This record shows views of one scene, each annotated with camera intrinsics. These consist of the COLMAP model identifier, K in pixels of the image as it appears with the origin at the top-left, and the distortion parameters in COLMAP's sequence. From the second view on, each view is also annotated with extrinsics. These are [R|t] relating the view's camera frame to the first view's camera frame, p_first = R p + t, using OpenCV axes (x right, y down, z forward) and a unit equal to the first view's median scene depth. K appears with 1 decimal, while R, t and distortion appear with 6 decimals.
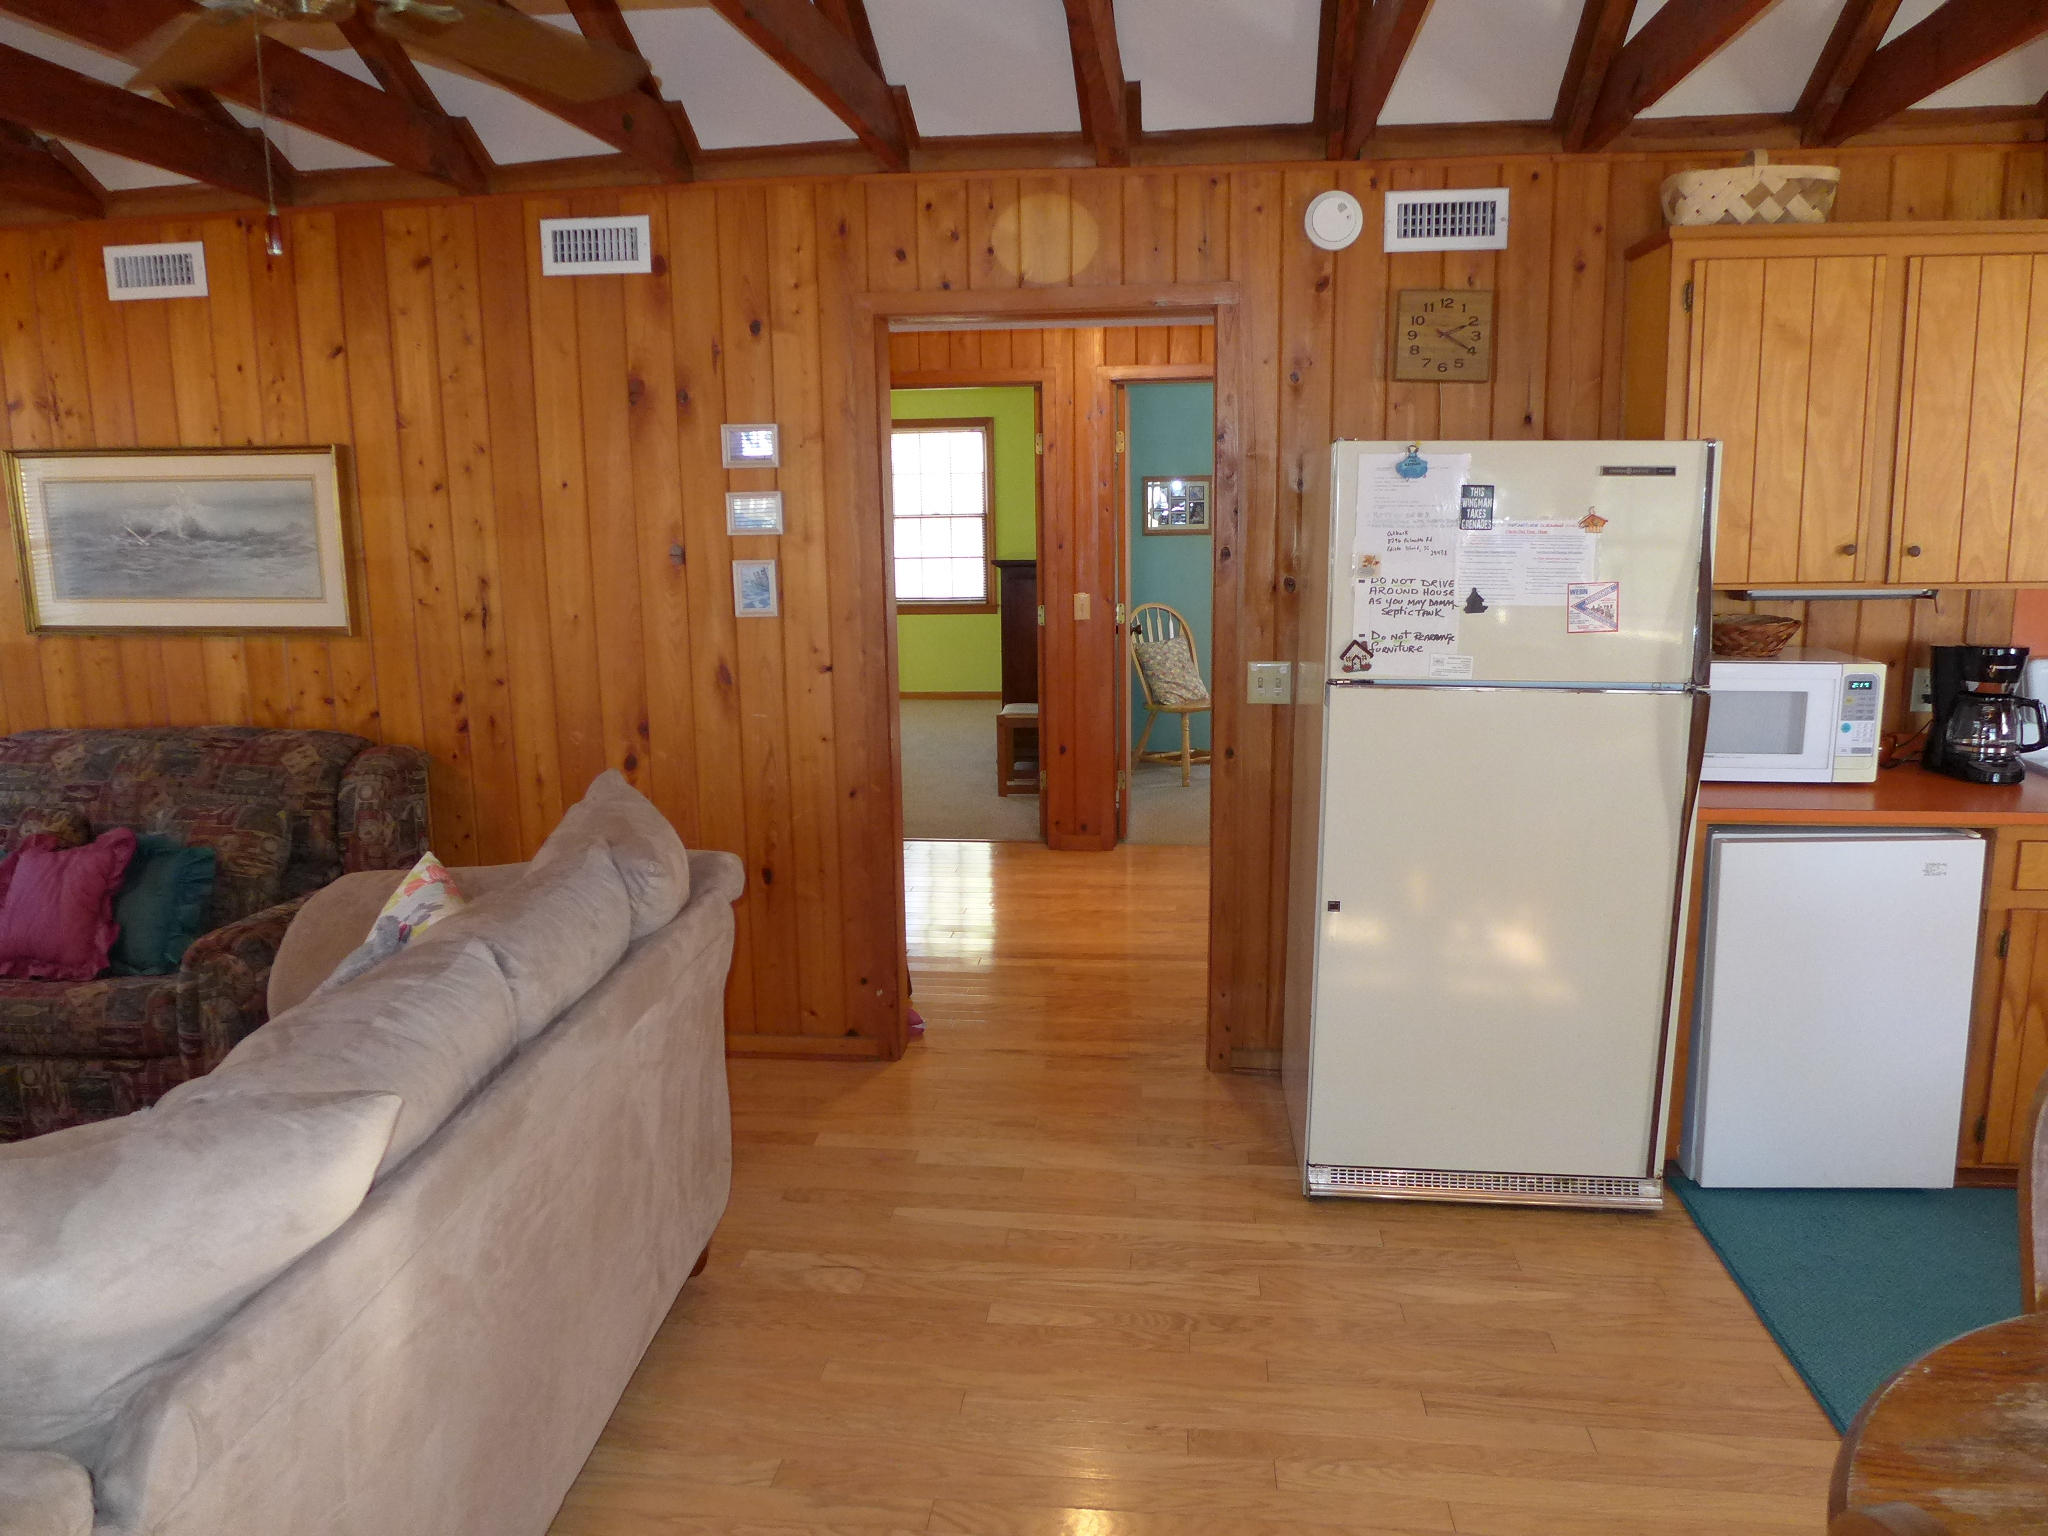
lens RADIAL K [[1474.3, 0, 1013.7], [0, 1474.3, 767.3], [0, 0, 1]] dist [-0.041853, 0.005798]
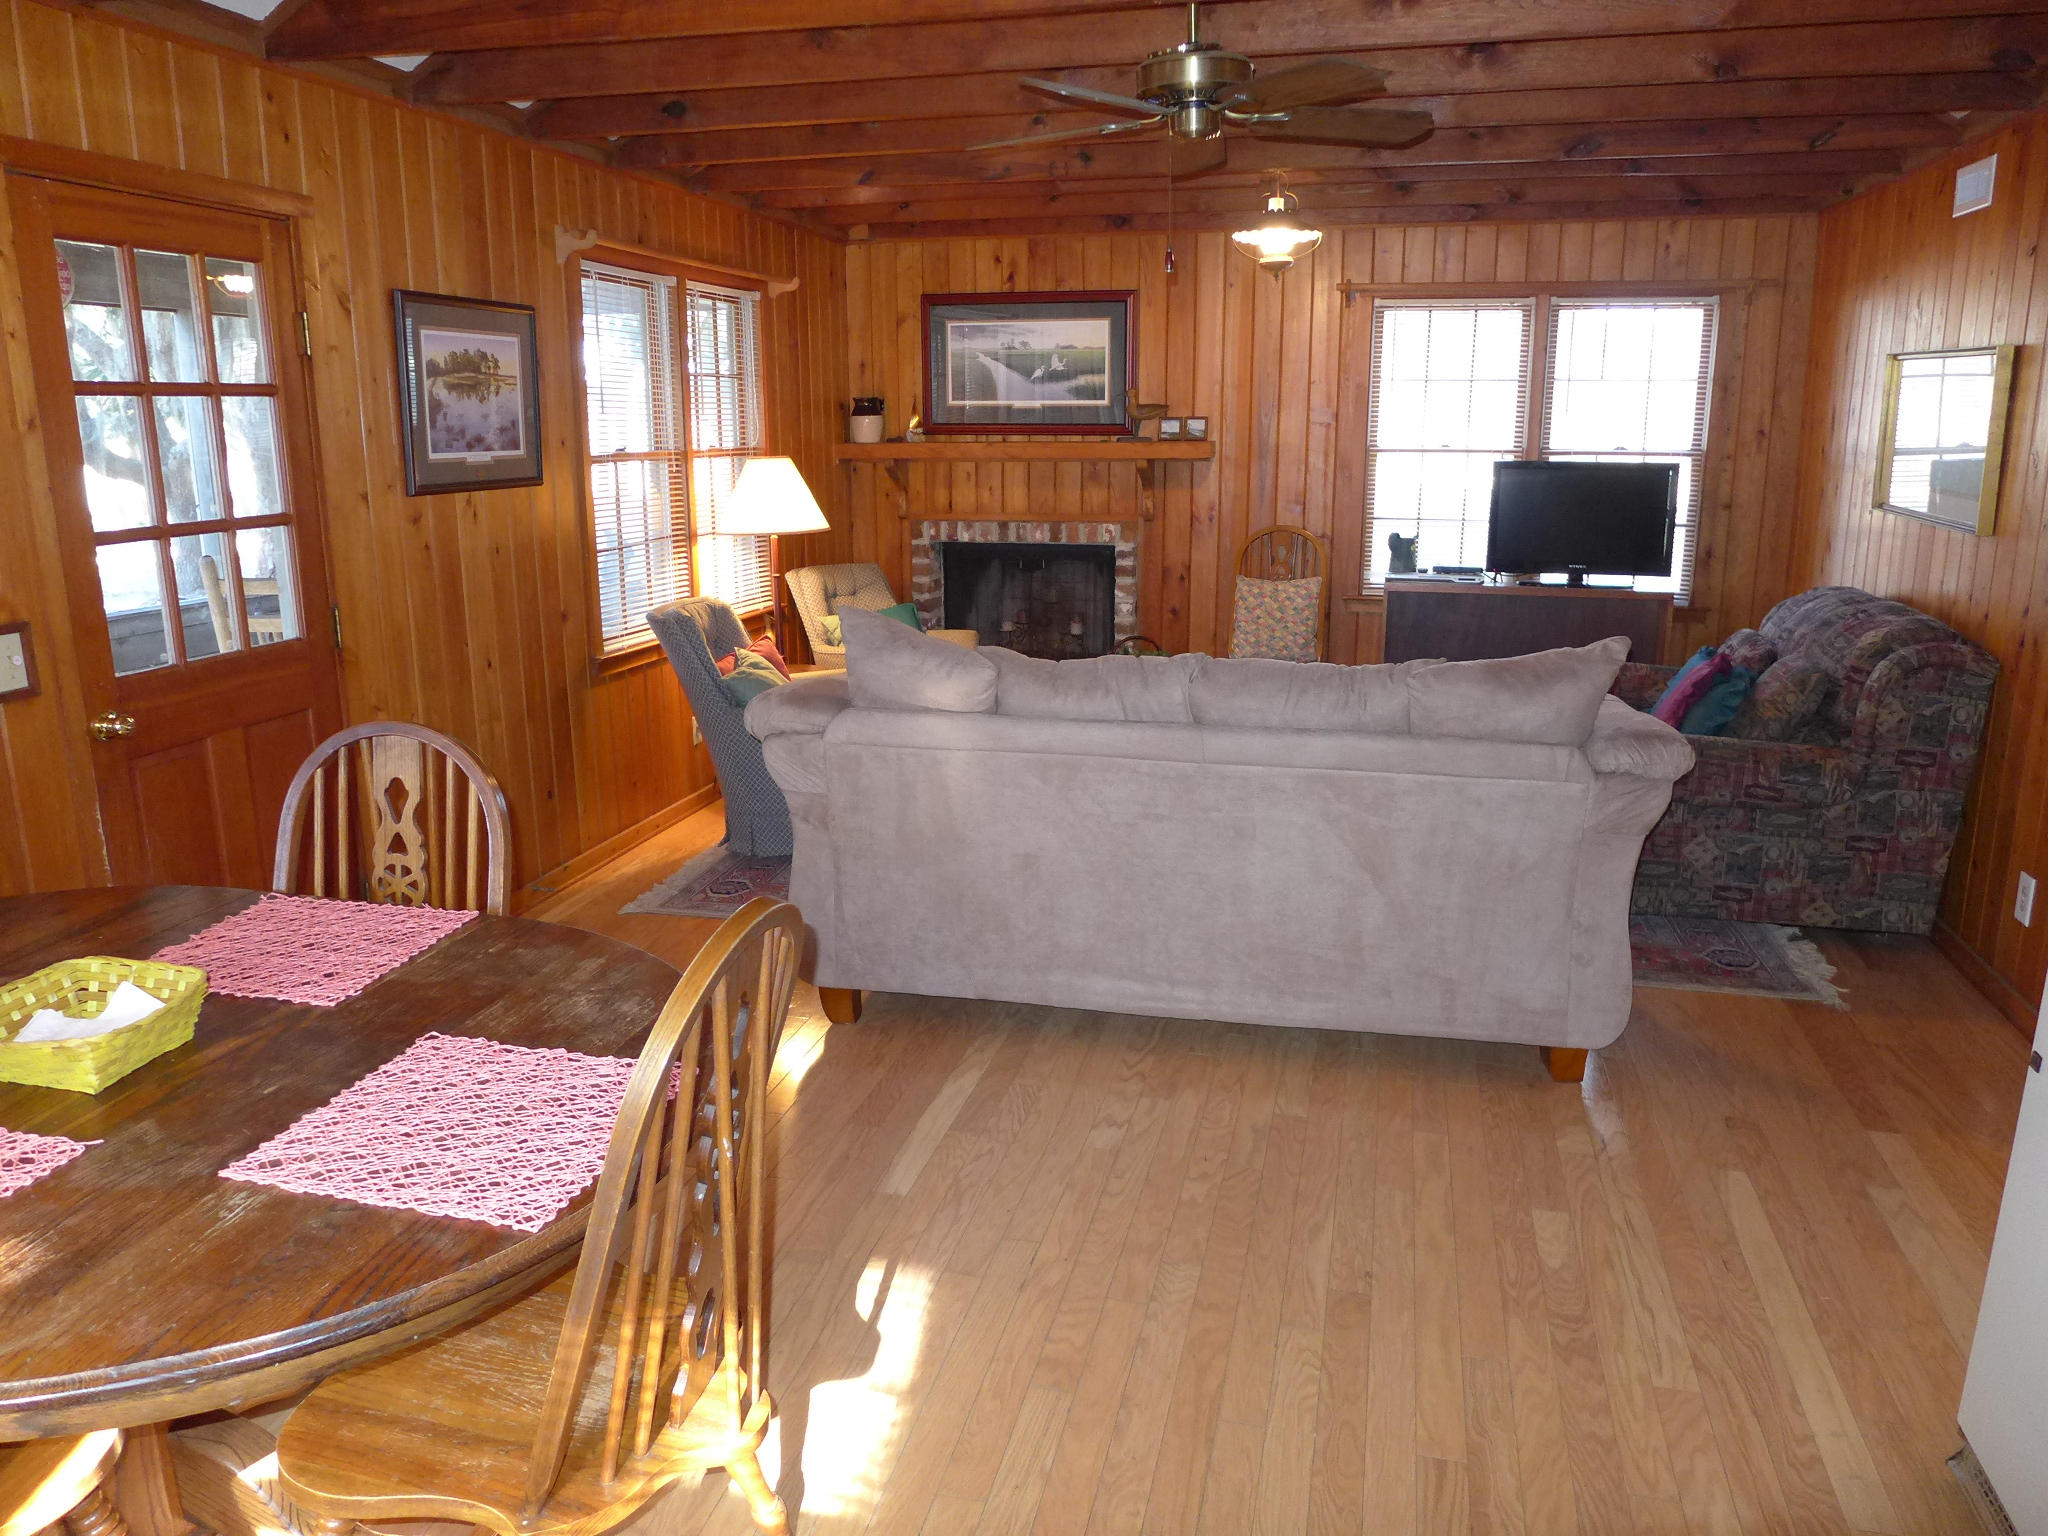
lens RADIAL K [[1474.3, 0, 1007.9], [0, 1474.3, 769.0], [0, 0, 1]] dist [-0.041853, 0.005798]
pose [[-0.141837, 0.249285, -0.957987, 0.807333], [-0.171503, 0.946947, 0.271804, -0.115142], [0.974920, 0.202850, -0.091559, 0.567924]]
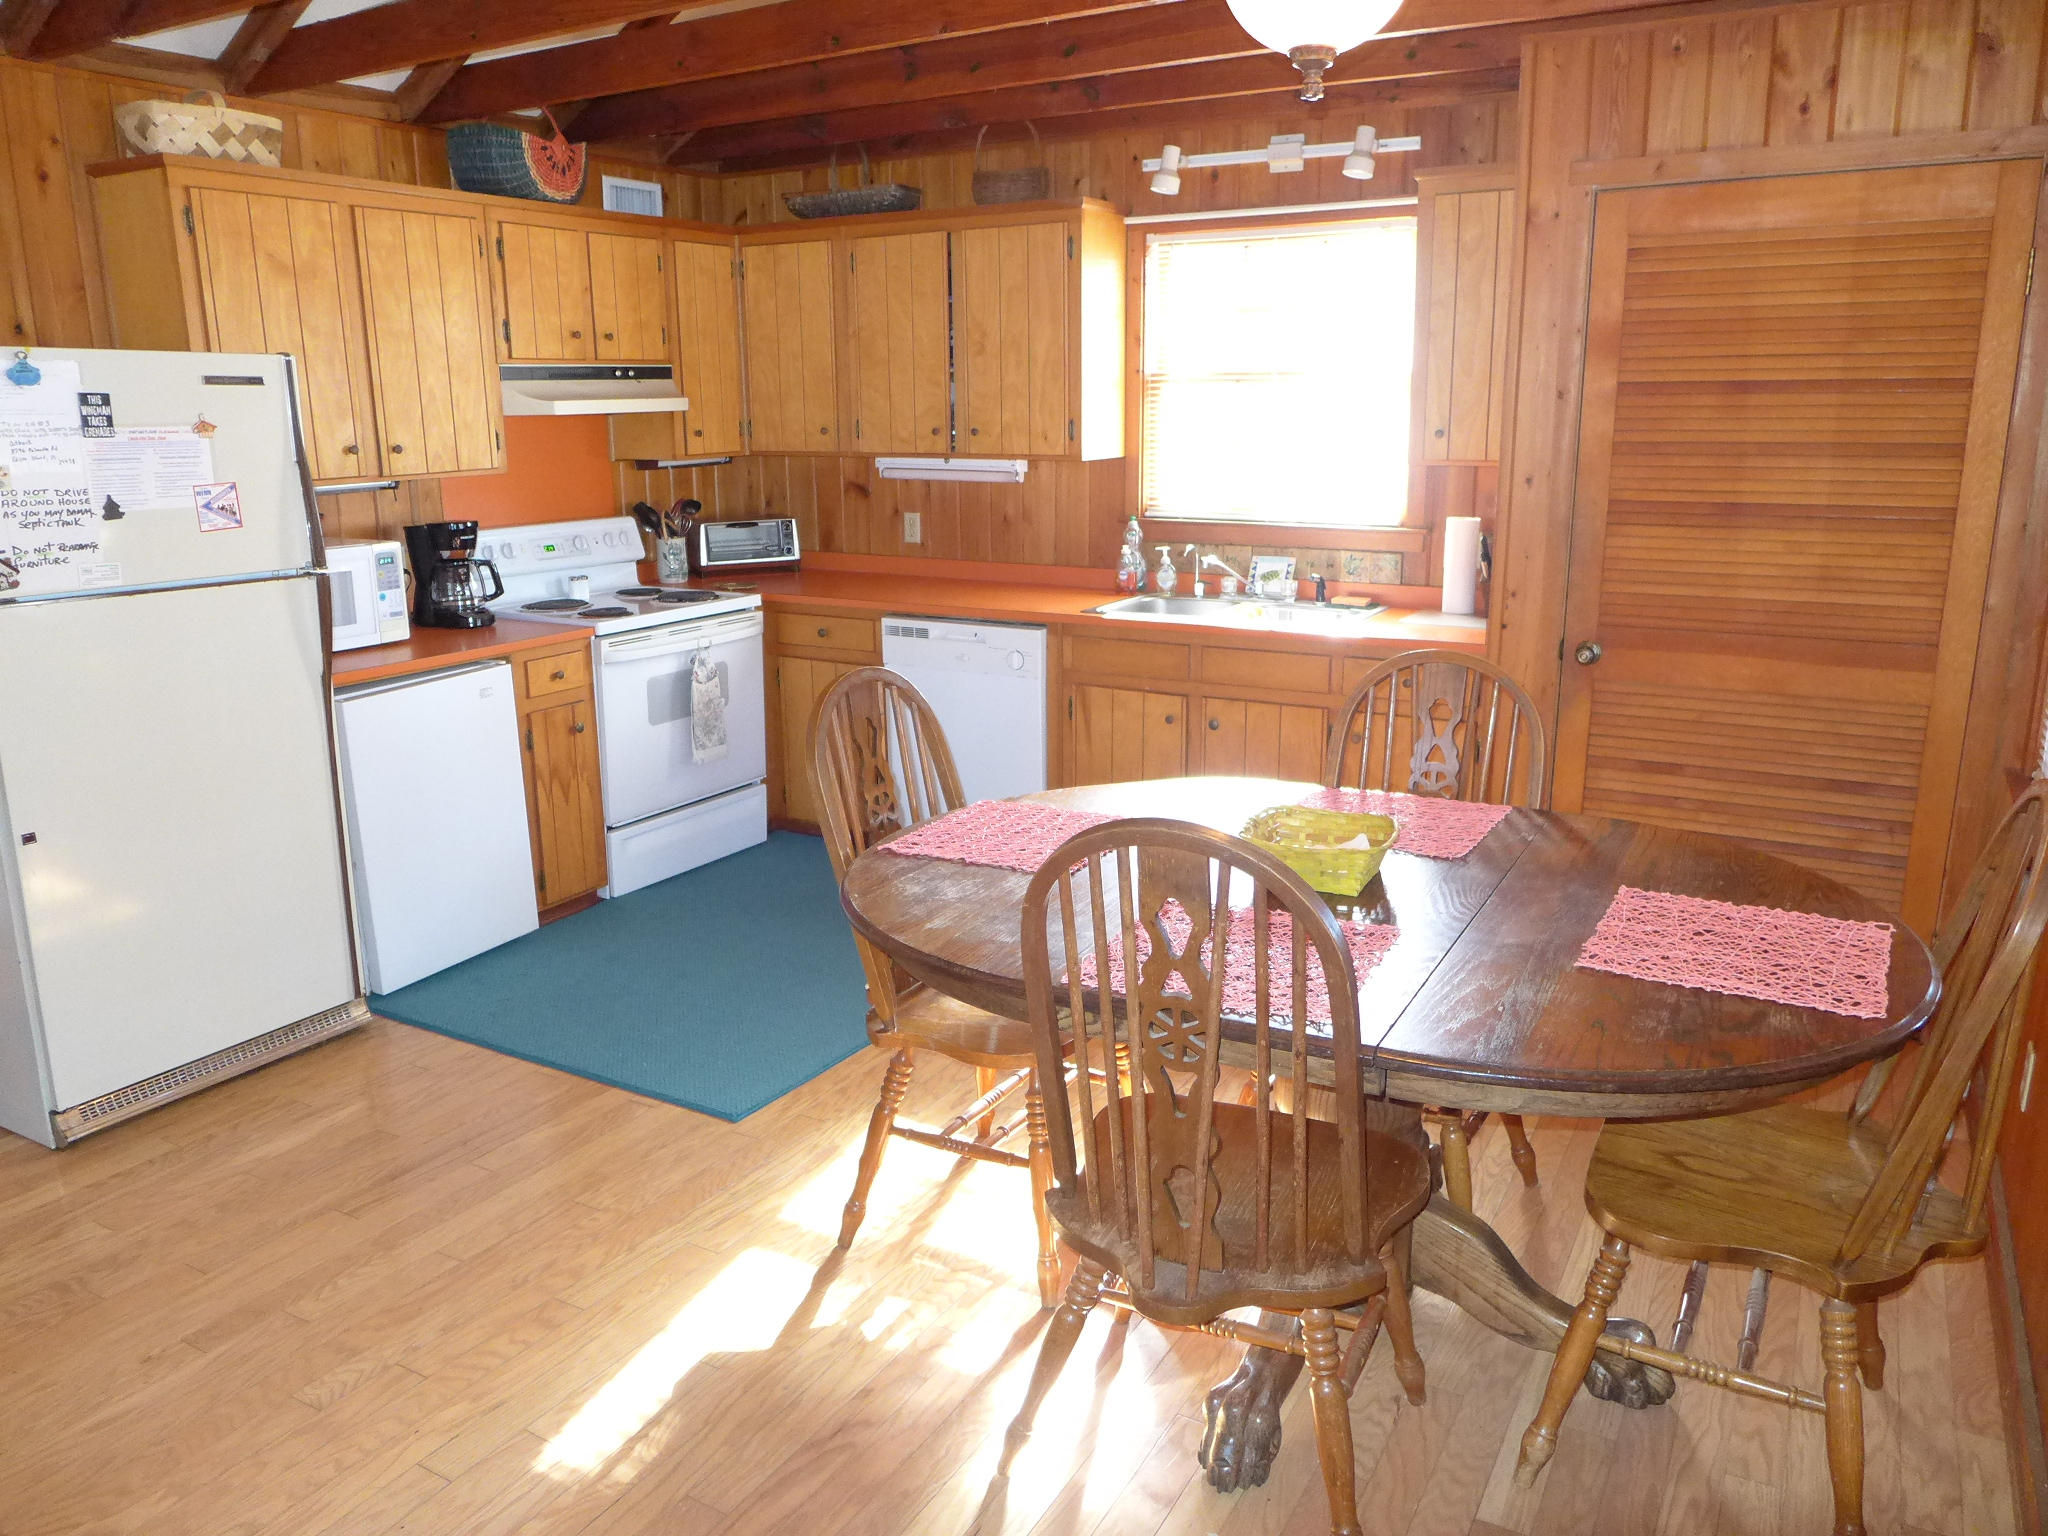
lens RADIAL K [[1474.3, 0, 1008.1], [0, 1474.3, 755.7], [0, 0, 1]] dist [-0.041853, 0.005798]
pose [[0.398161, -0.203427, 0.894475, -0.342977], [0.165777, 0.975002, 0.147948, 0.007928], [-0.902212, 0.089376, 0.421932, 0.026921]]
